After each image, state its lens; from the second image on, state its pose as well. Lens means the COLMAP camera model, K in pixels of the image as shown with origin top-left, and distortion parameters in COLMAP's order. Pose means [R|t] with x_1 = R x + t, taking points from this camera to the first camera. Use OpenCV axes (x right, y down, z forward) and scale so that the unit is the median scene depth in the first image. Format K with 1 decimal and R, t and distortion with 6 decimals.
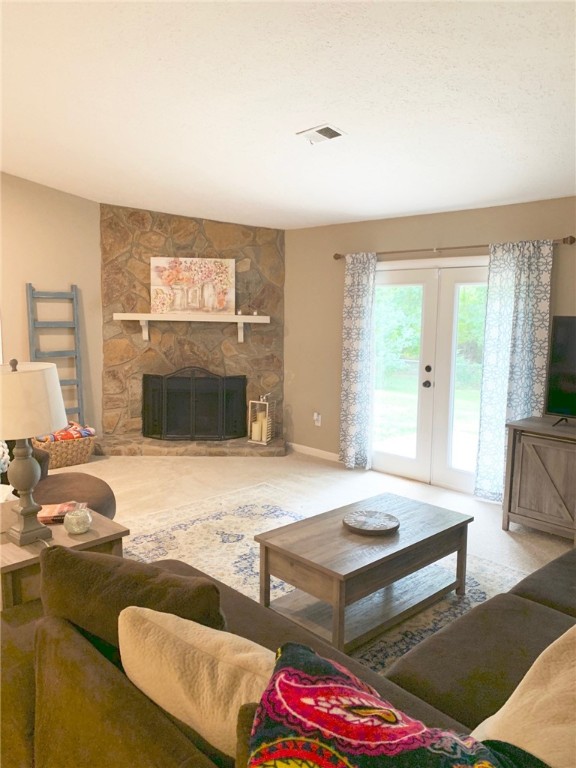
lens RADIAL K [[572.5, 0, 288.0], [0, 572.5, 384.0], [0, 0, 1]] dist [0.076410, -0.120536]
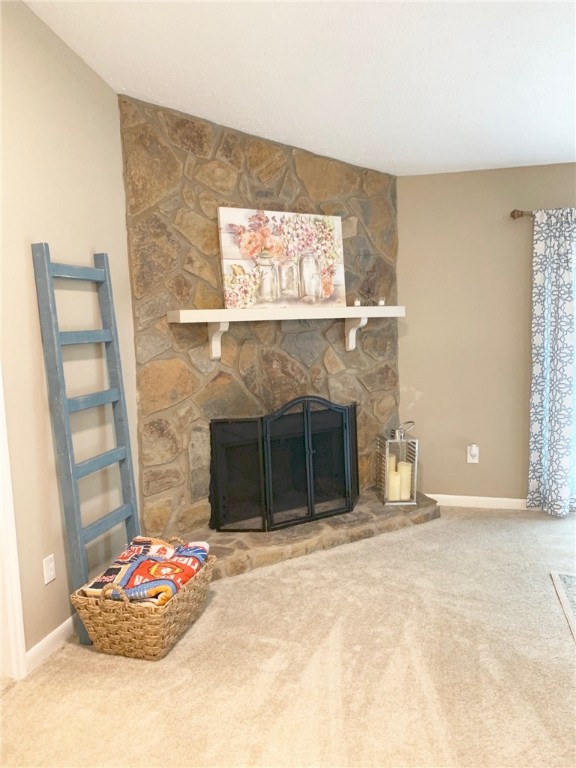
lens RADIAL K [[588.4, 0, 288.0], [0, 588.4, 384.0], [0, 0, 1]] dist [0.048612, -0.058148]
pose [[0.861306, -0.096928, 0.498756, -0.477135], [0.103540, 0.994520, 0.014471, -0.053322], [-0.497425, 0.039178, 0.866622, 0.483538]]
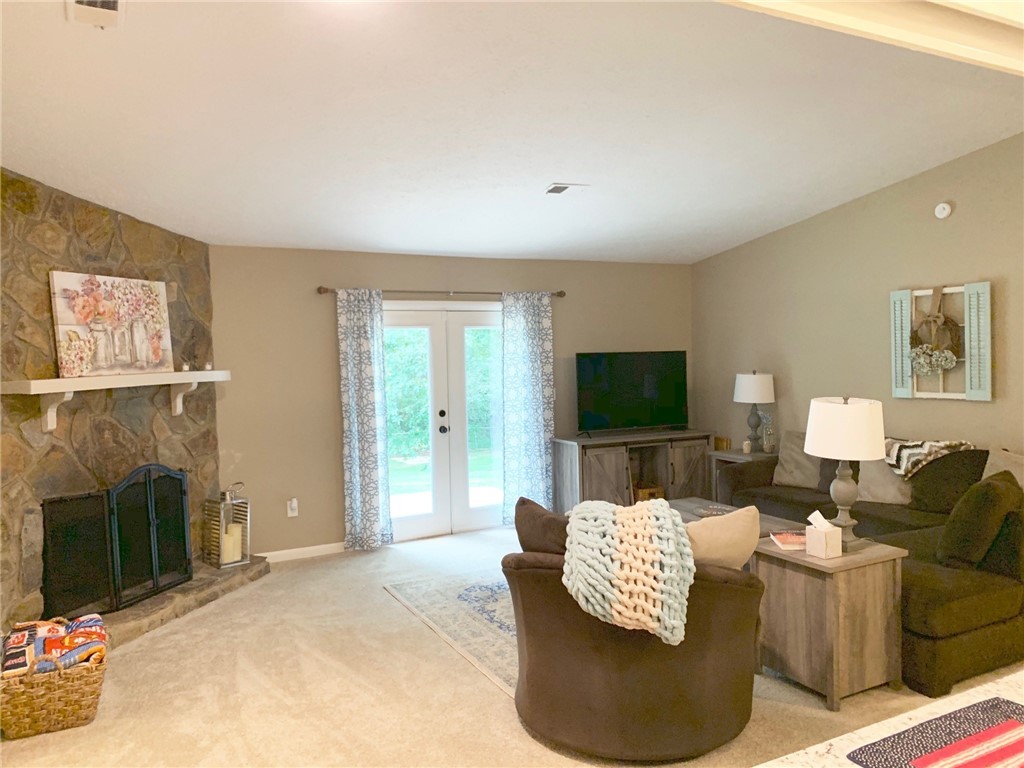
lens RADIAL K [[786.1, 0, 512.1], [0, 786.1, 371.2], [0, 0, 1]] dist [0.044039, -0.038487]
pose [[0.298153, -0.051563, 0.953124, -0.799735], [0.149232, 0.988779, 0.006810, -0.073001], [-0.942780, 0.140206, 0.302503, 0.402595]]
